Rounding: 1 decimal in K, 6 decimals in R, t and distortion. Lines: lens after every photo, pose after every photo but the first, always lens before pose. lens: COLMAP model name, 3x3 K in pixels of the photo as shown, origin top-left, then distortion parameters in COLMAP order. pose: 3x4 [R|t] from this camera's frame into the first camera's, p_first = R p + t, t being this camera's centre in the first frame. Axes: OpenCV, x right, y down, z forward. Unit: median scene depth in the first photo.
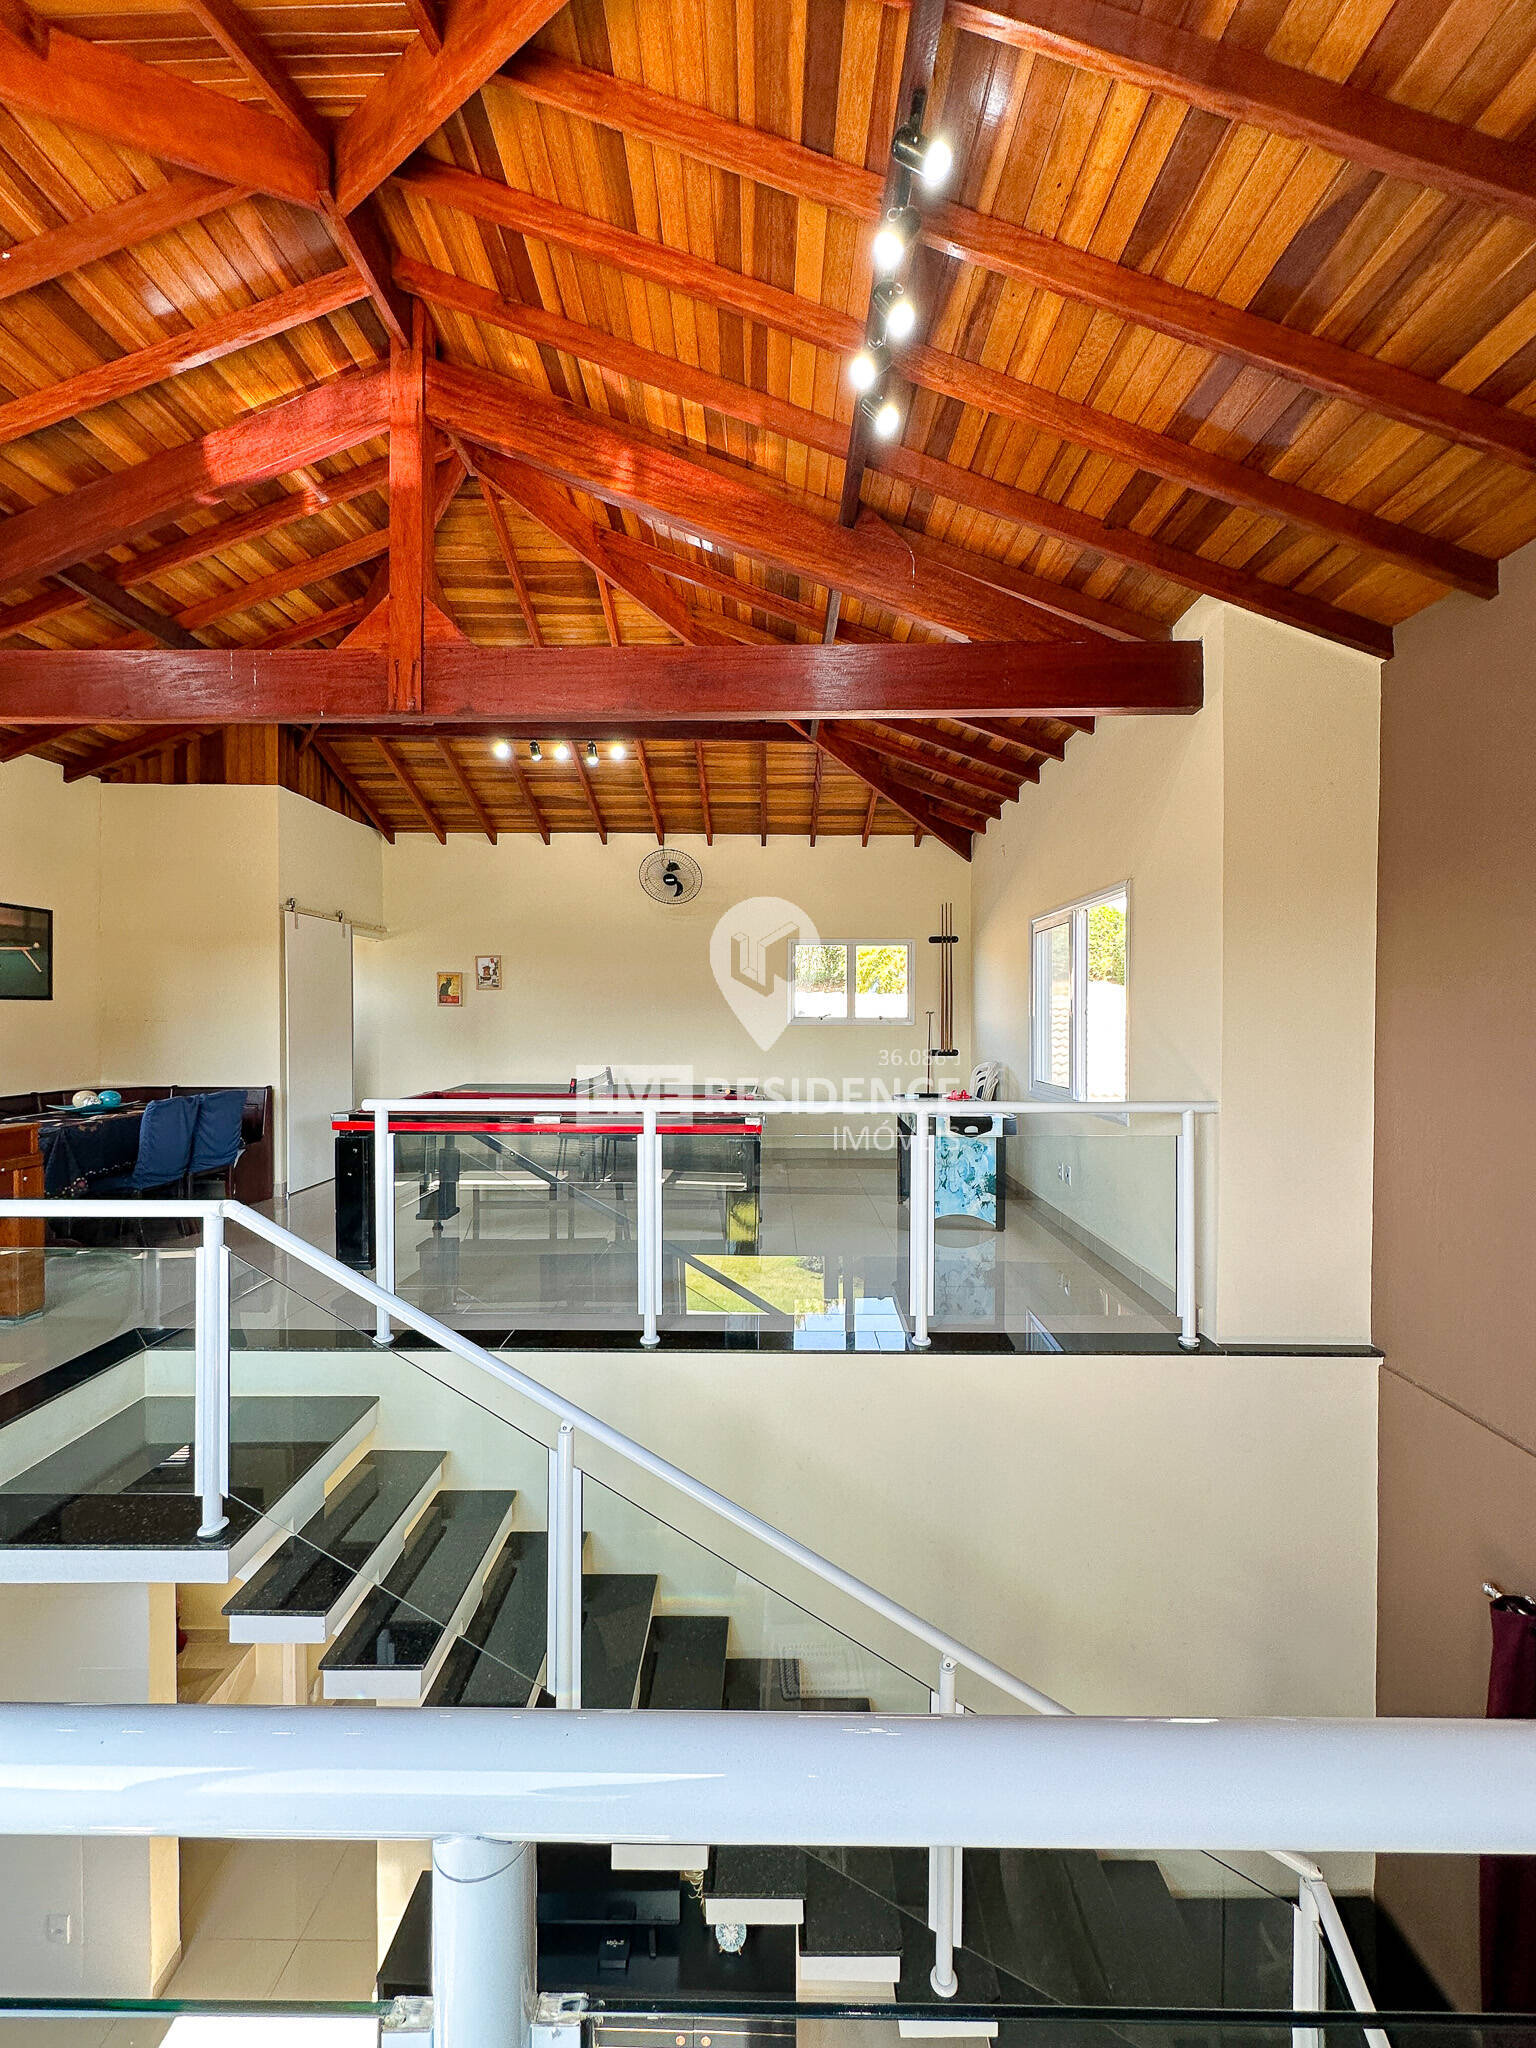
lens RADIAL K [[819.9, 0, 762.5], [0, 819.9, 1025.5], [0, 0, 1]] dist [-0.000374, 0.000060]
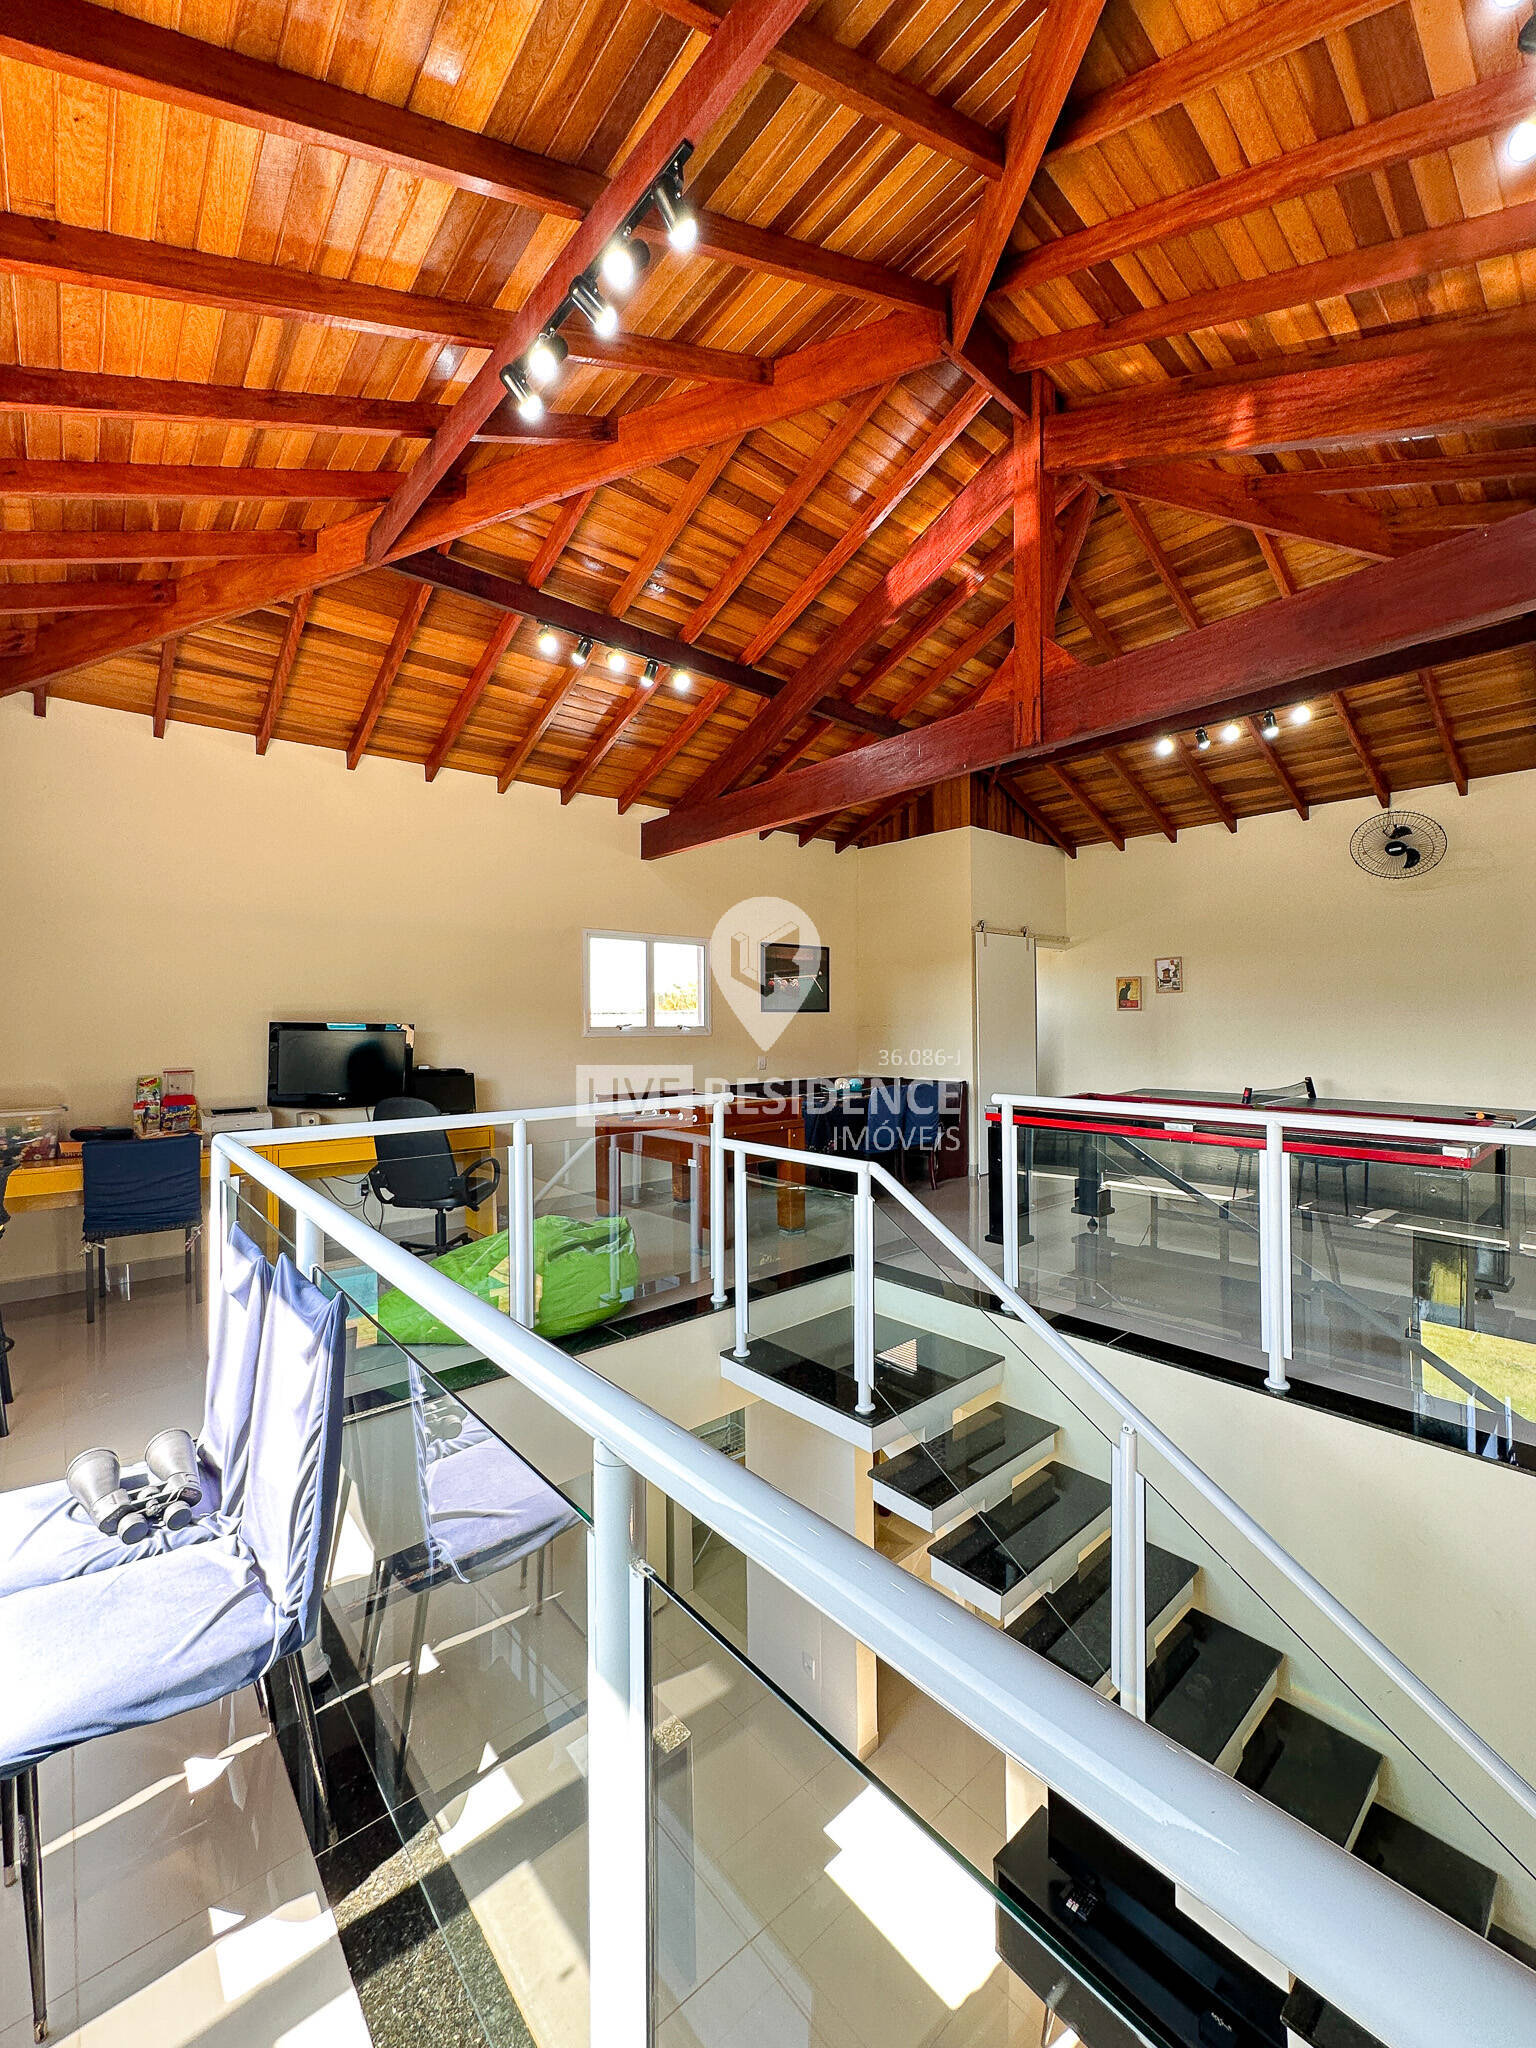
lens RADIAL K [[817.1, 0, 764.7], [0, 817.1, 1026.1], [0, 0, 1]] dist [-0.001600, 0.000333]
pose [[0.664320, -0.004601, -0.747434, 0.128379], [0.000782, 0.999985, -0.005461, 0.001276], [0.747448, 0.003043, 0.664314, 0.000775]]
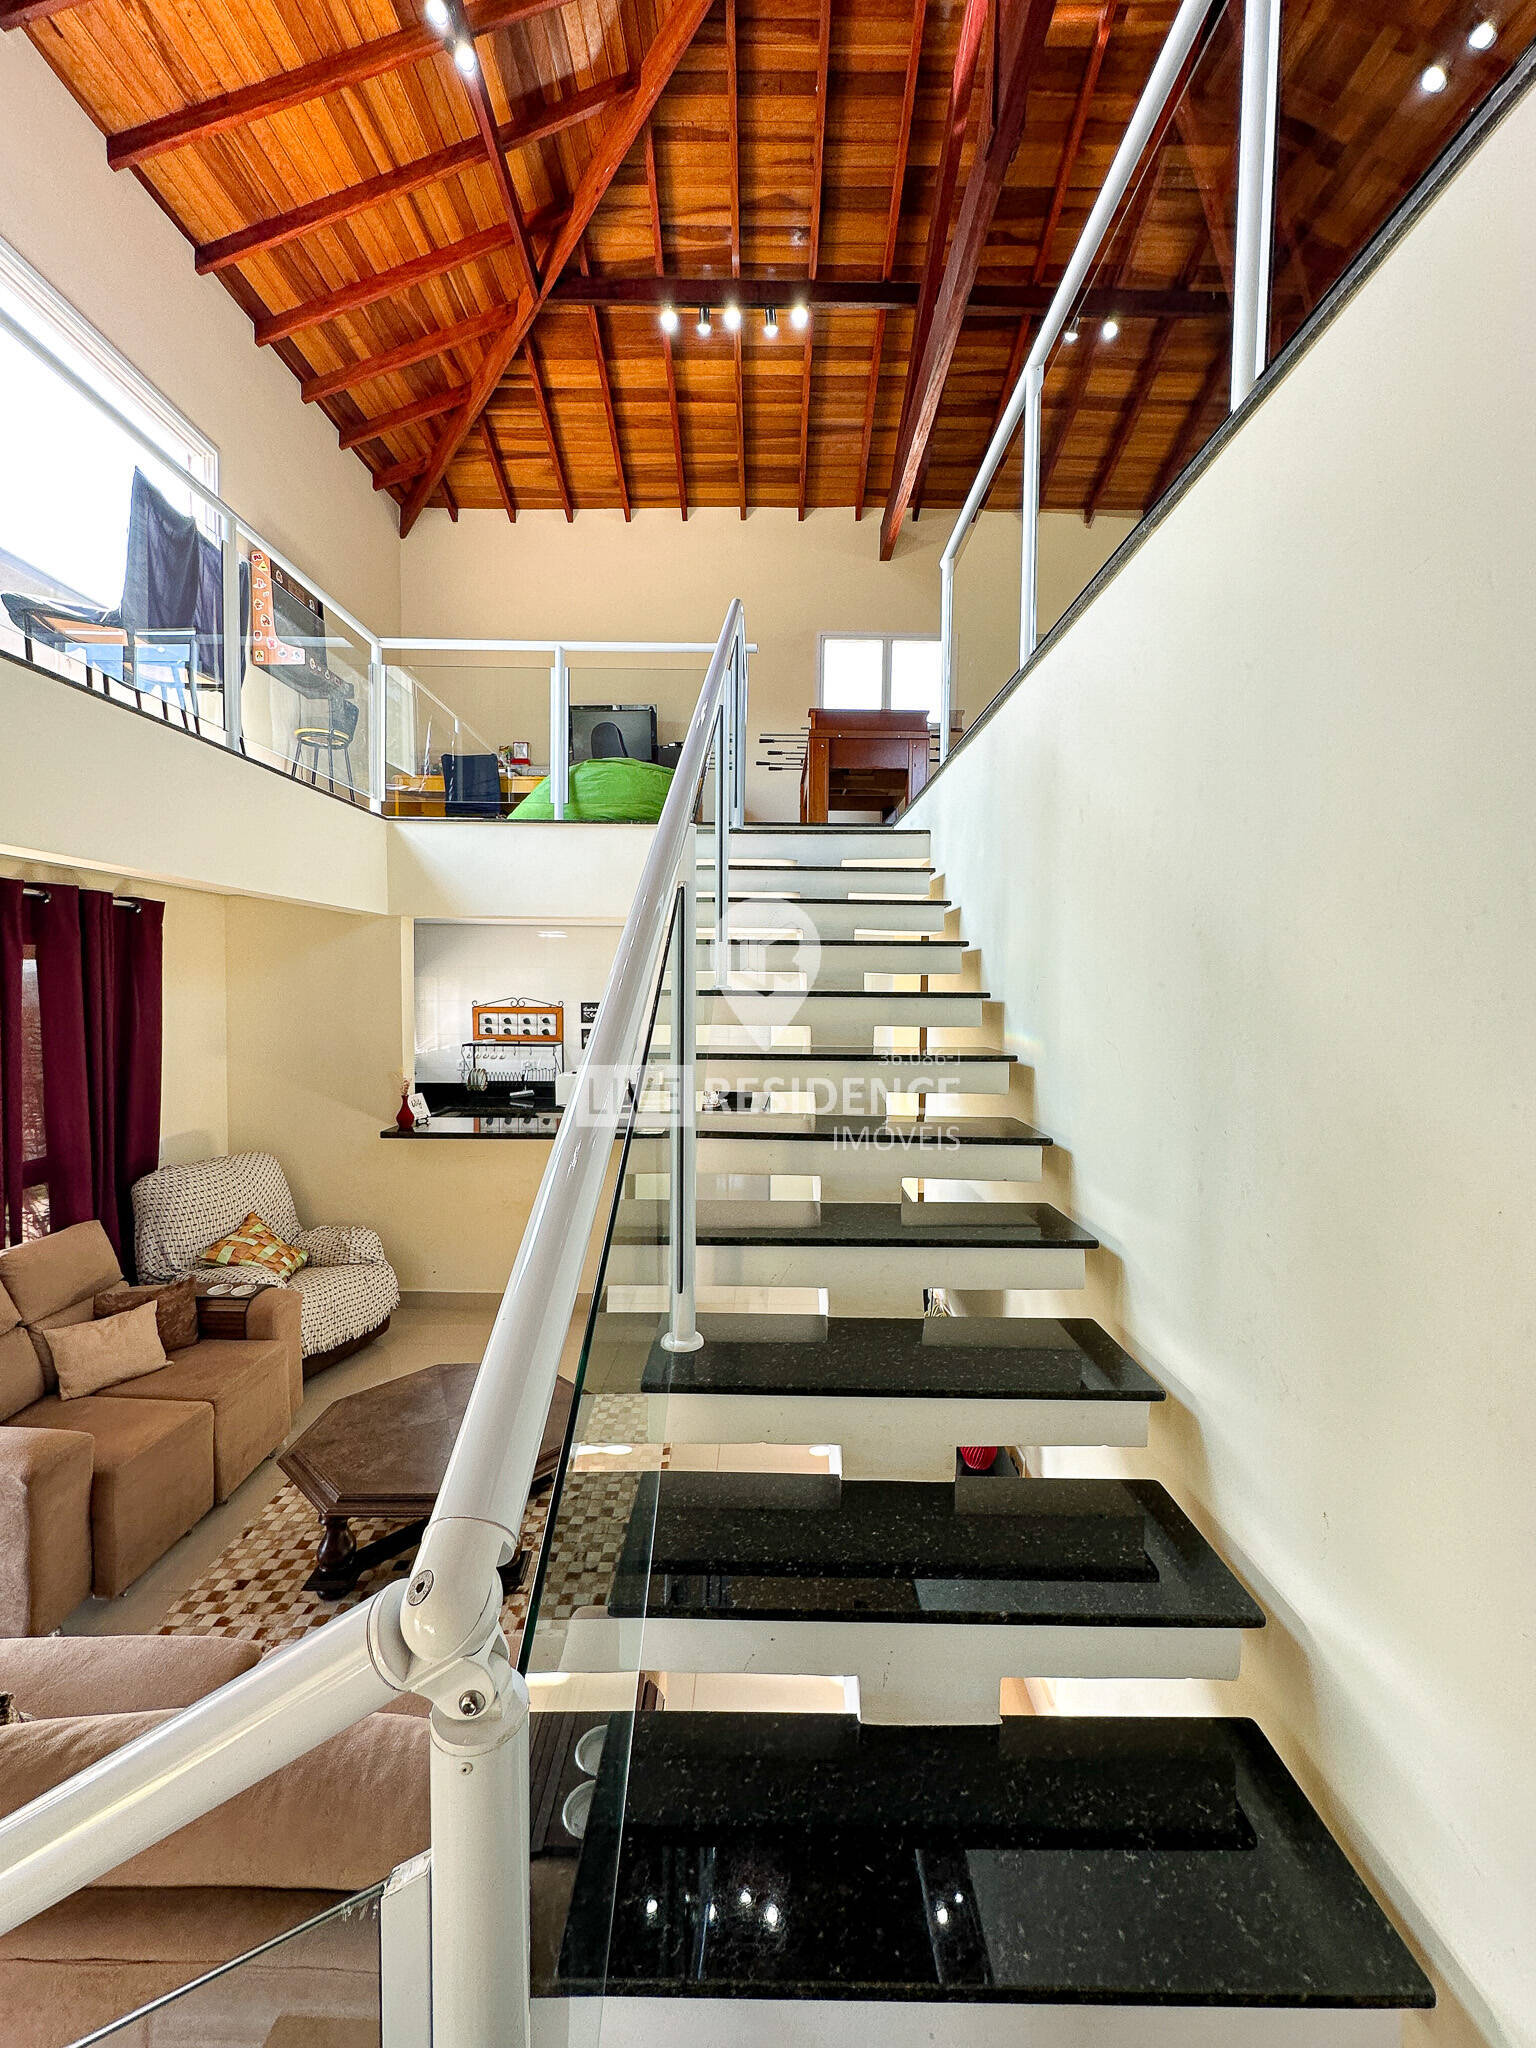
lens RADIAL K [[819.9, 0, 762.5], [0, 819.9, 1025.5], [0, 0, 1]] dist [-0.000374, 0.000060]
pose [[0.010158, 0.048742, -0.998760, 0.528000], [-0.023996, 0.998536, 0.048487, 0.570524], [0.999660, 0.023473, 0.011313, 0.665977]]
